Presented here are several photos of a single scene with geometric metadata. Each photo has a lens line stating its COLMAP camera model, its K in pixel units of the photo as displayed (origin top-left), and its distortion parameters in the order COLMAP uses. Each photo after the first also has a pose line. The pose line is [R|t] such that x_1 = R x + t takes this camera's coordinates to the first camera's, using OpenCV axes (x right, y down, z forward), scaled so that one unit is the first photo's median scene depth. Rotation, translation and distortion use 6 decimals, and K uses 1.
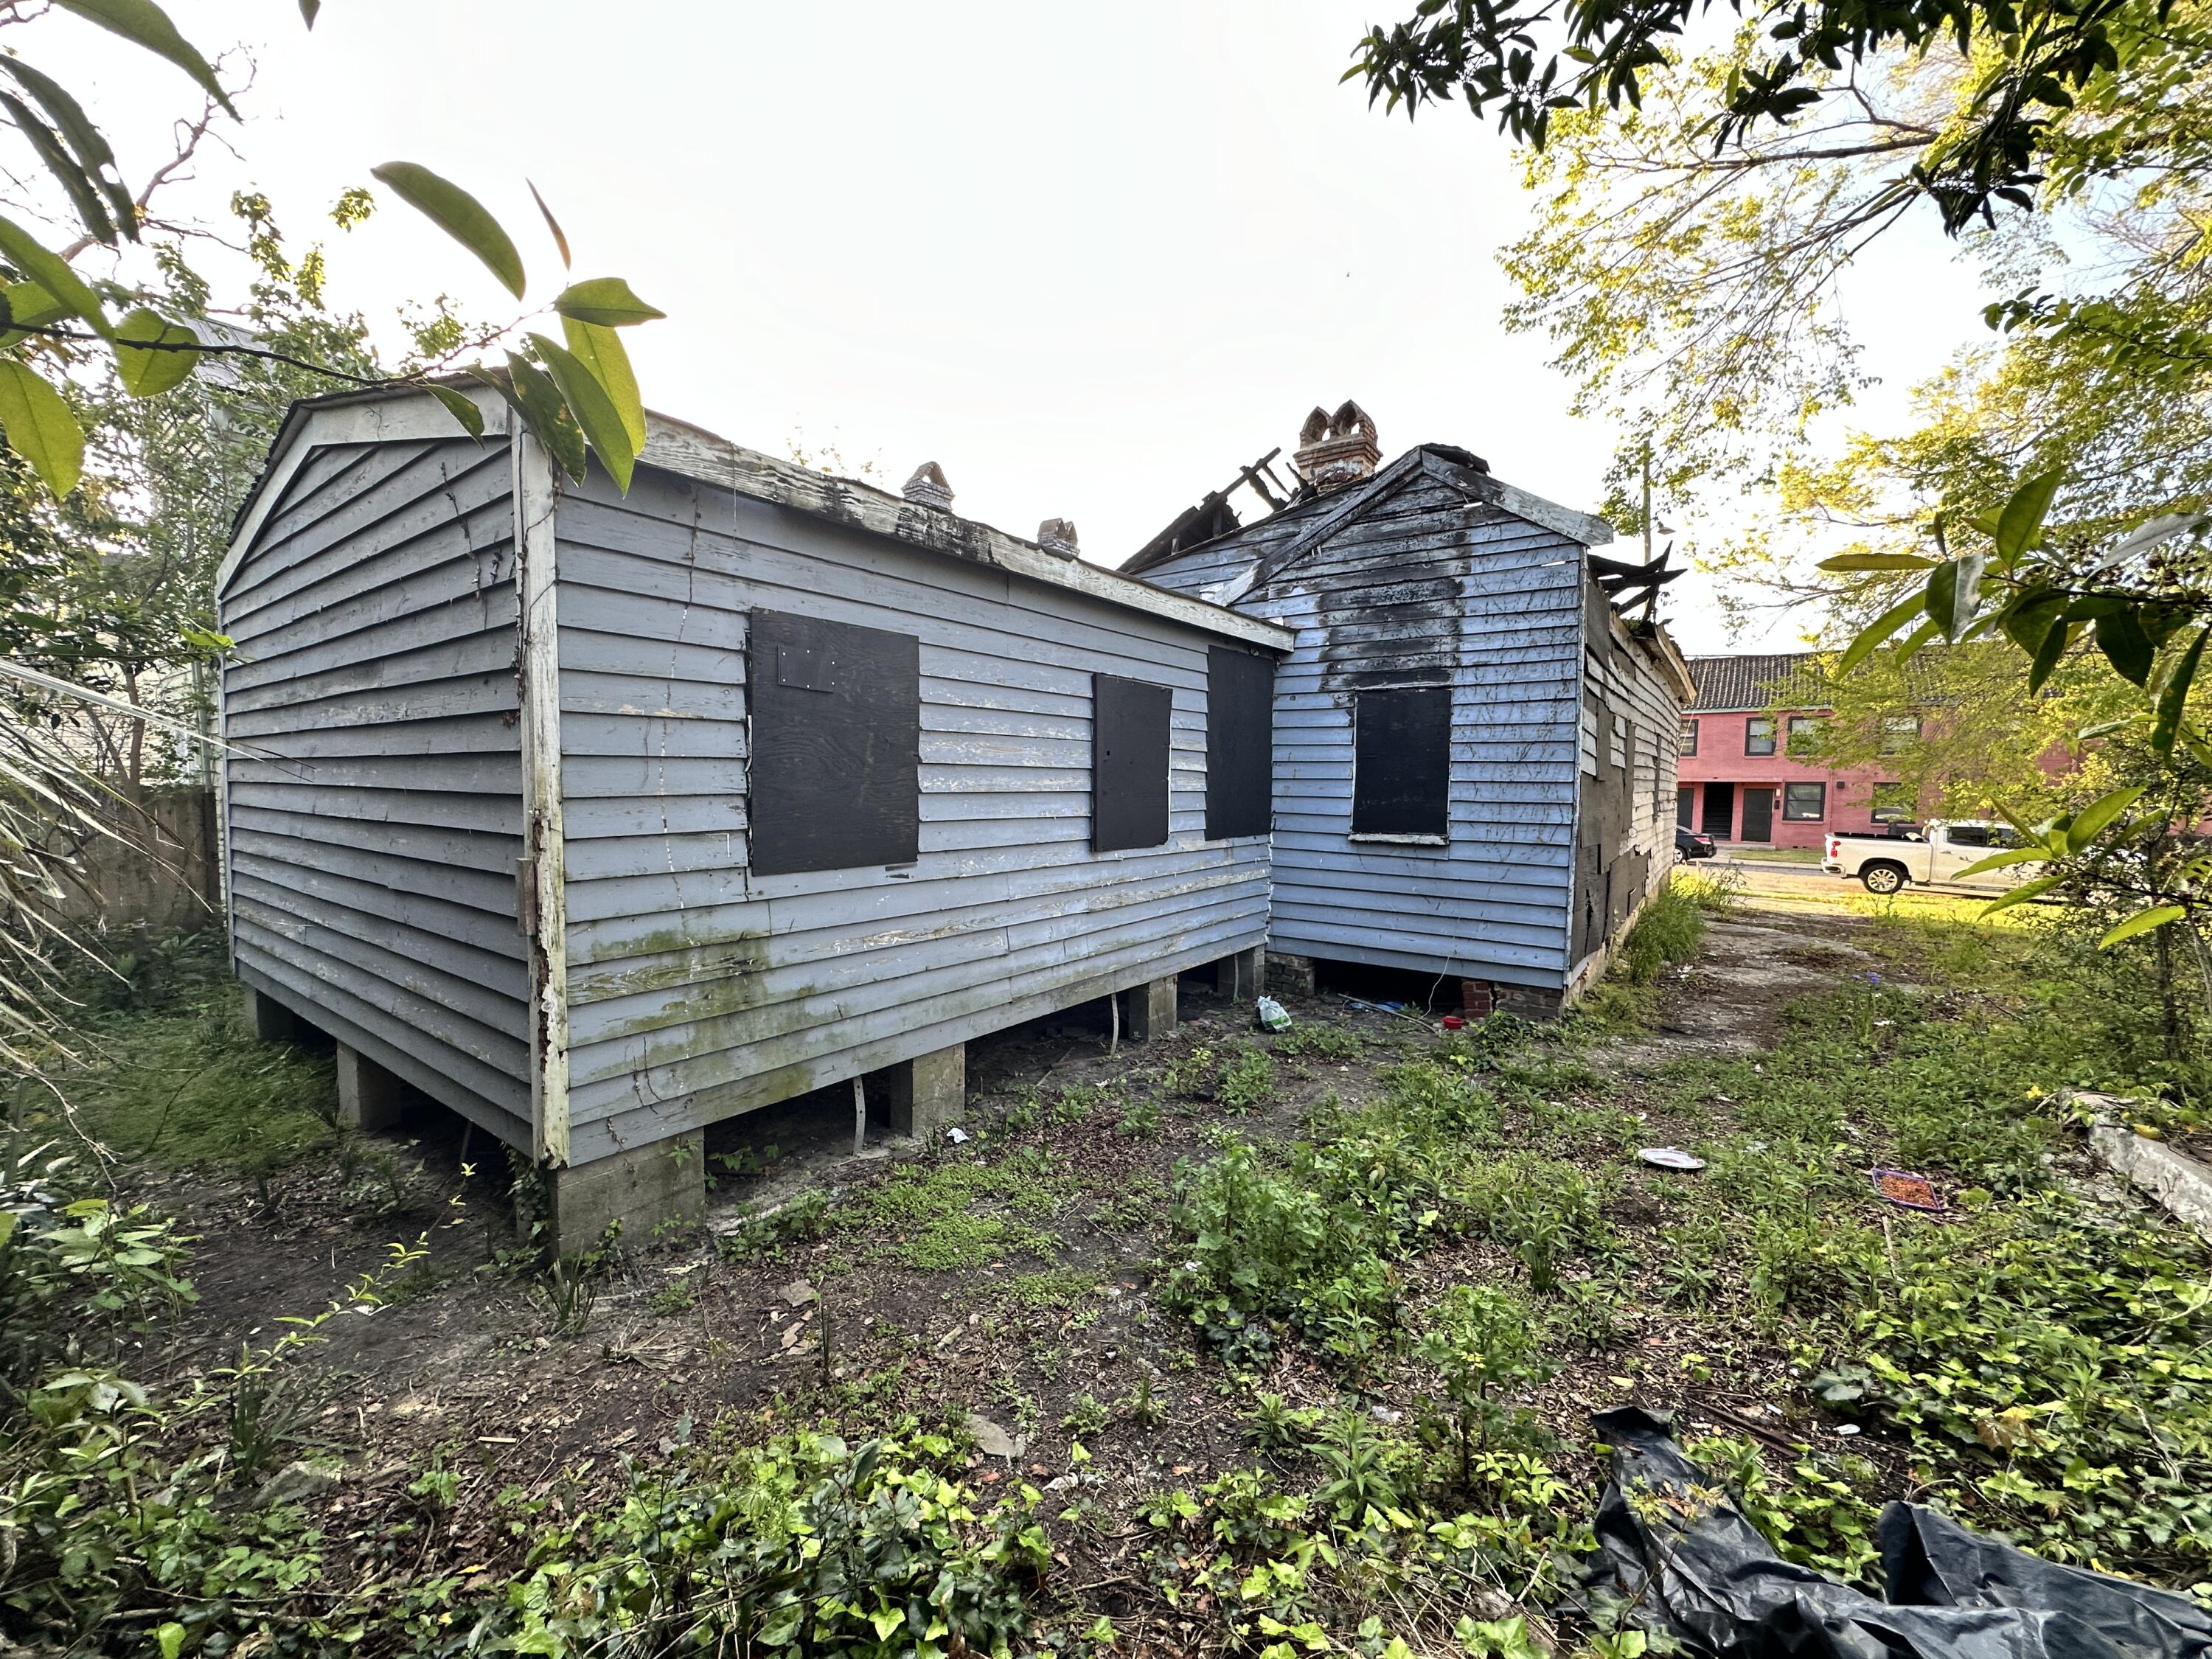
lens RADIAL K [[879.1, 0, 1105.8], [0, 879.1, 831.8], [0, 0, 1]] dist [-0.002582, 0.000175]
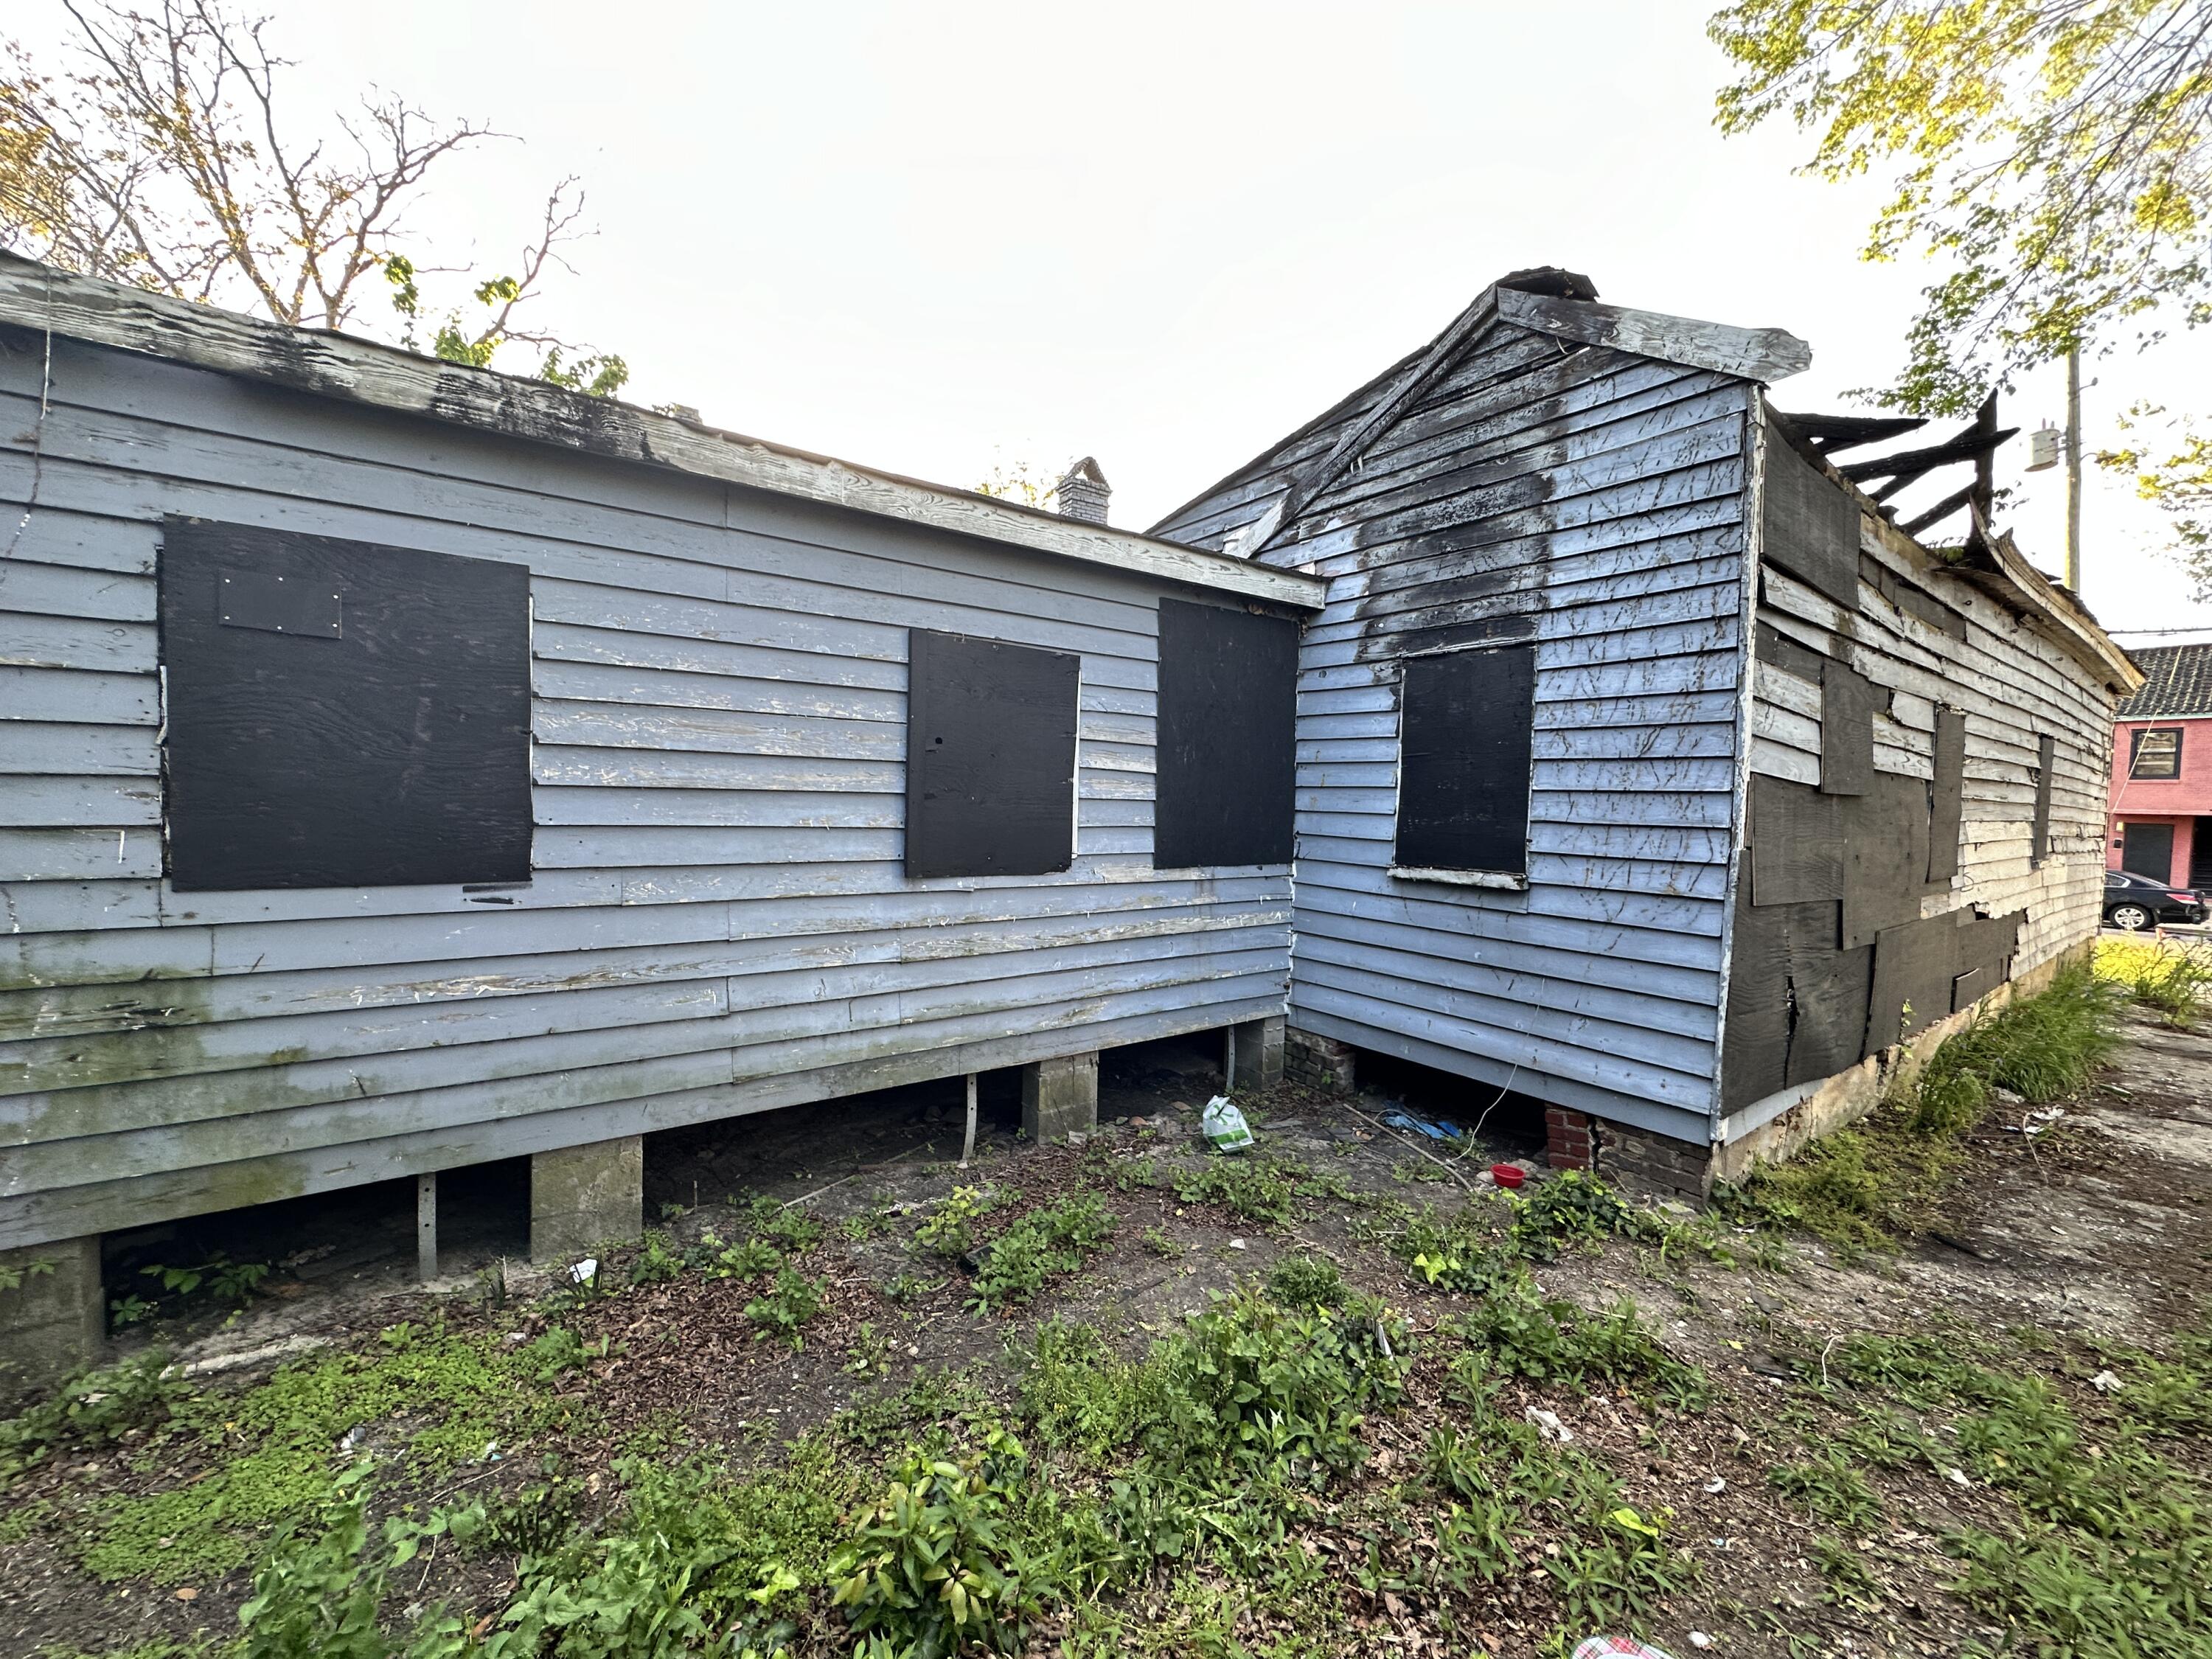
lens RADIAL K [[879.1, 0, 1105.8], [0, 879.1, 831.8], [0, 0, 1]] dist [-0.002582, 0.000175]
pose [[0.952670, 0.025314, -0.302950, 0.302863], [-0.032827, 0.999266, -0.019732, -0.005069], [0.302228, 0.028743, 0.952802, 0.310917]]
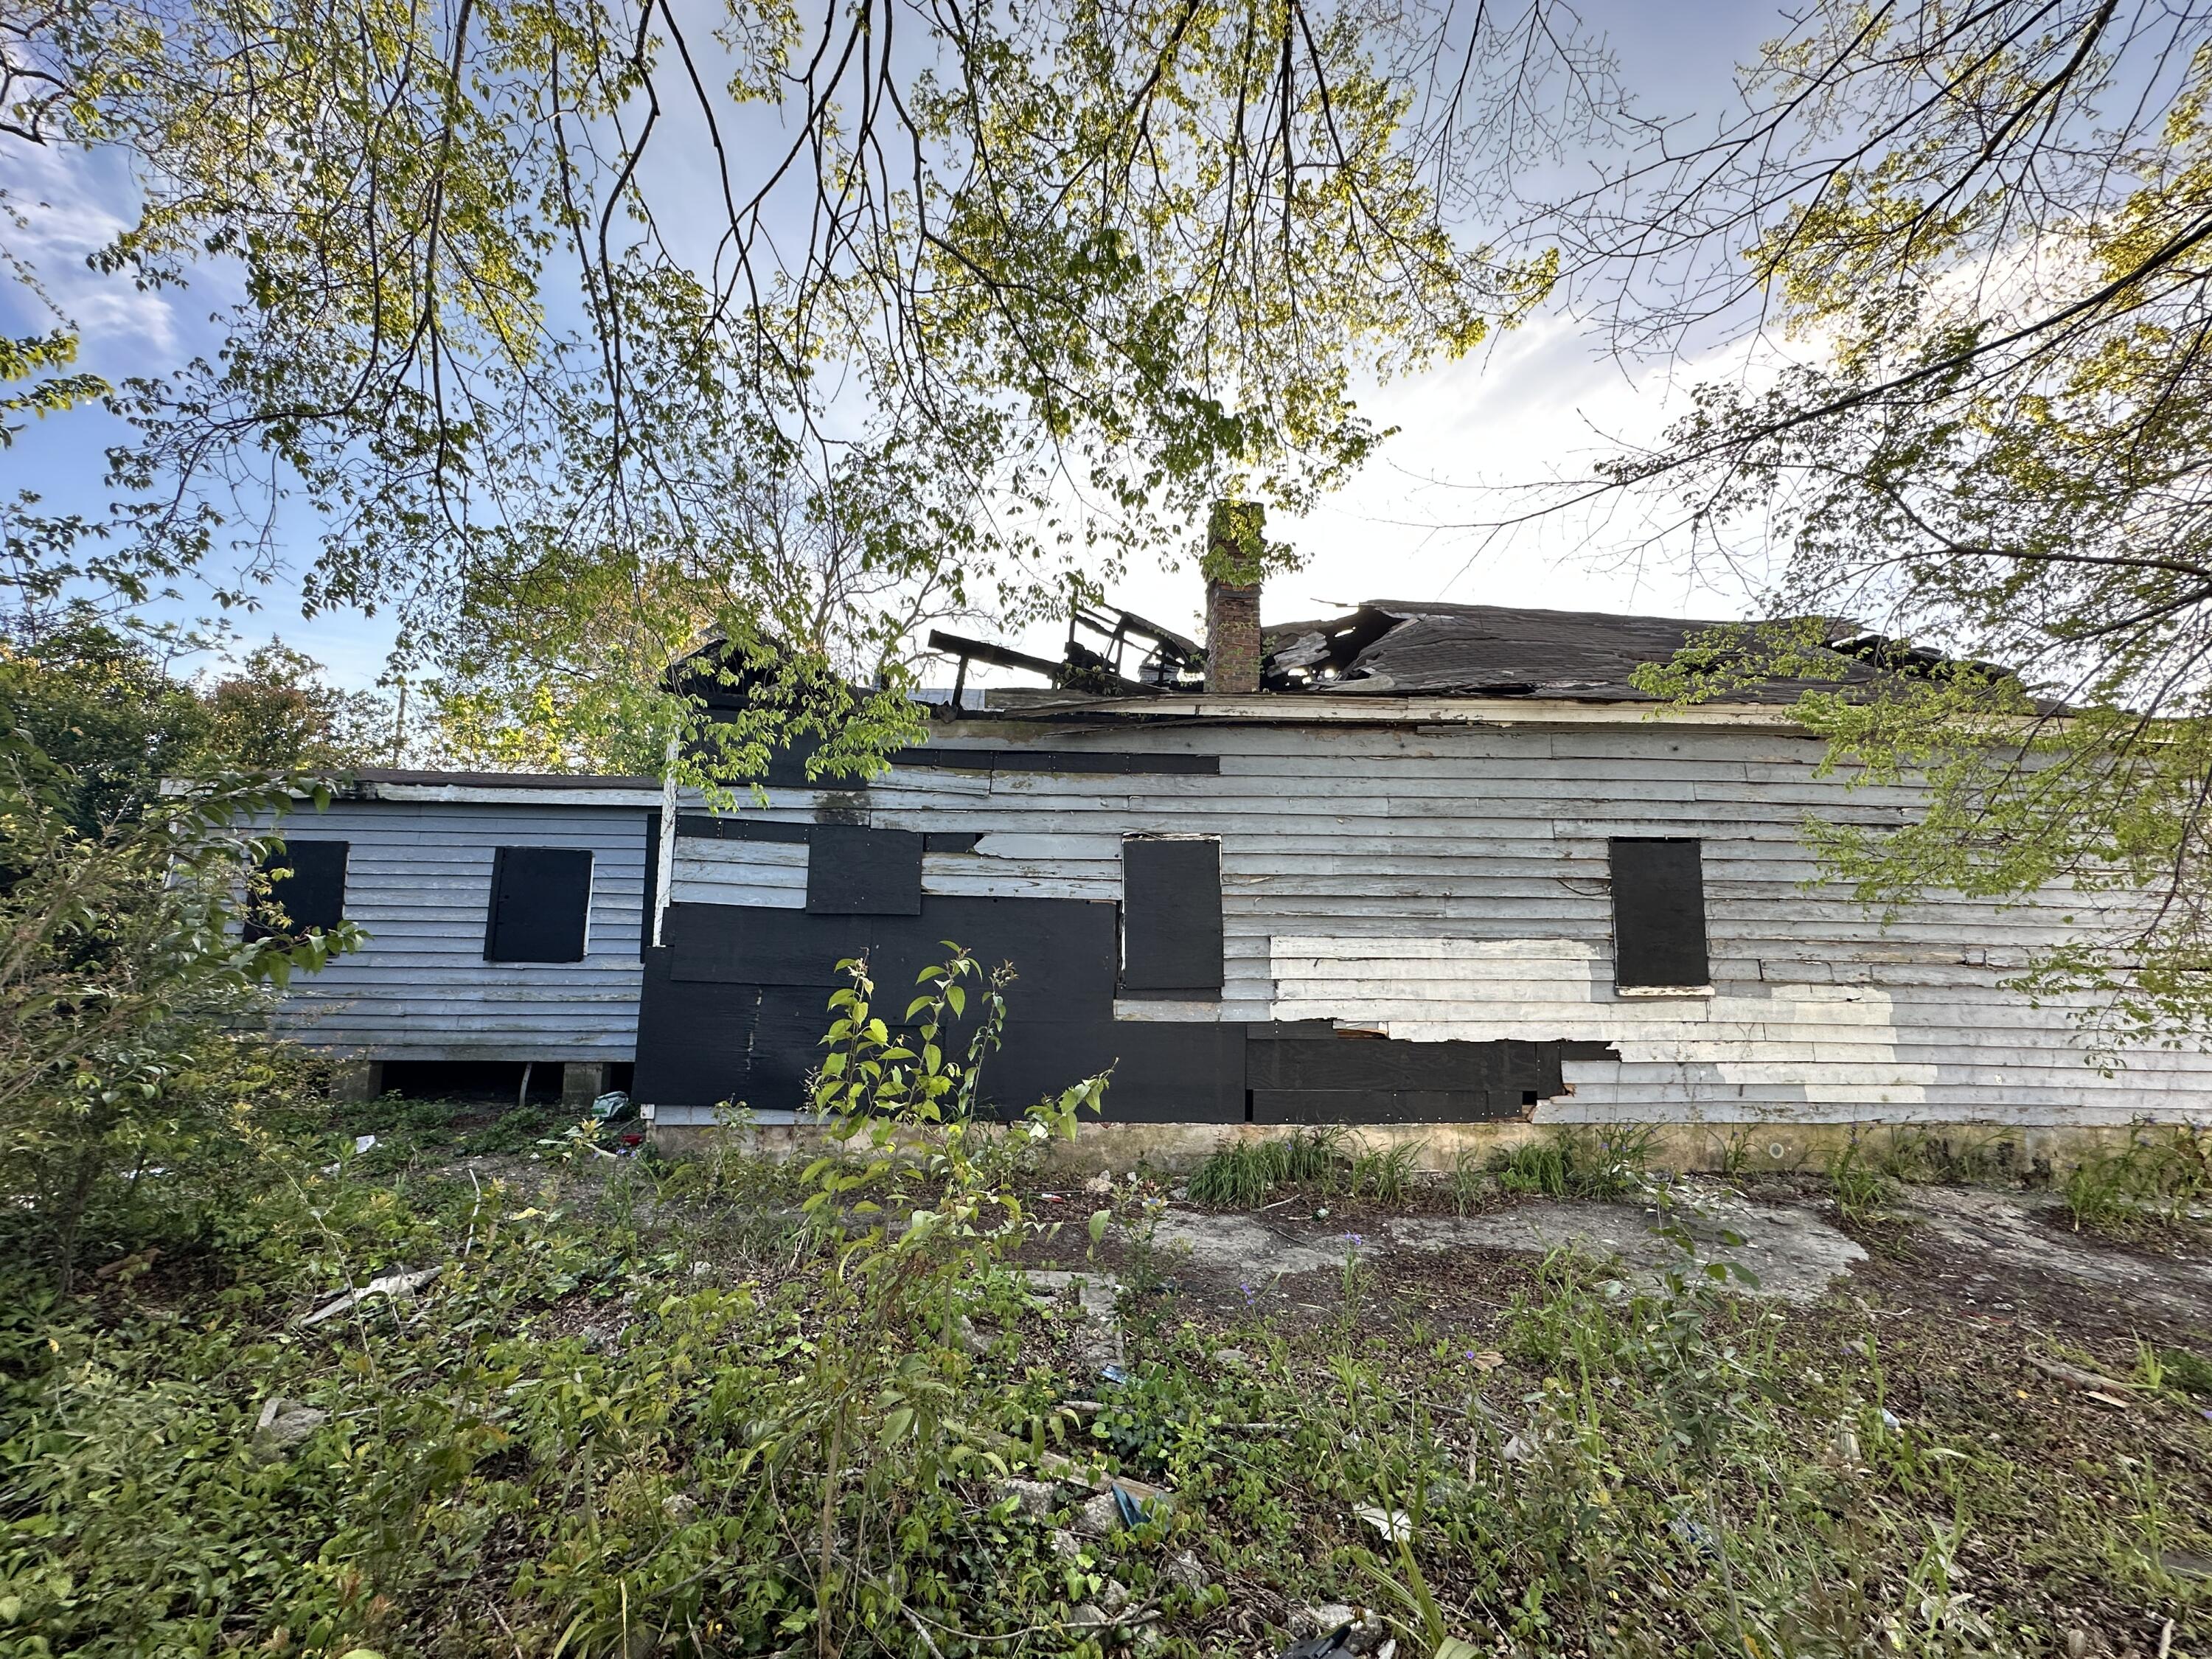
lens RADIAL K [[879.1, 0, 1105.8], [0, 879.1, 831.8], [0, 0, 1]] dist [-0.002582, 0.000175]
pose [[0.633954, -0.079548, -0.769269, 1.605397], [-0.053463, 0.987808, -0.146206, -0.029271], [0.771520, 0.133816, 0.621972, 0.721490]]
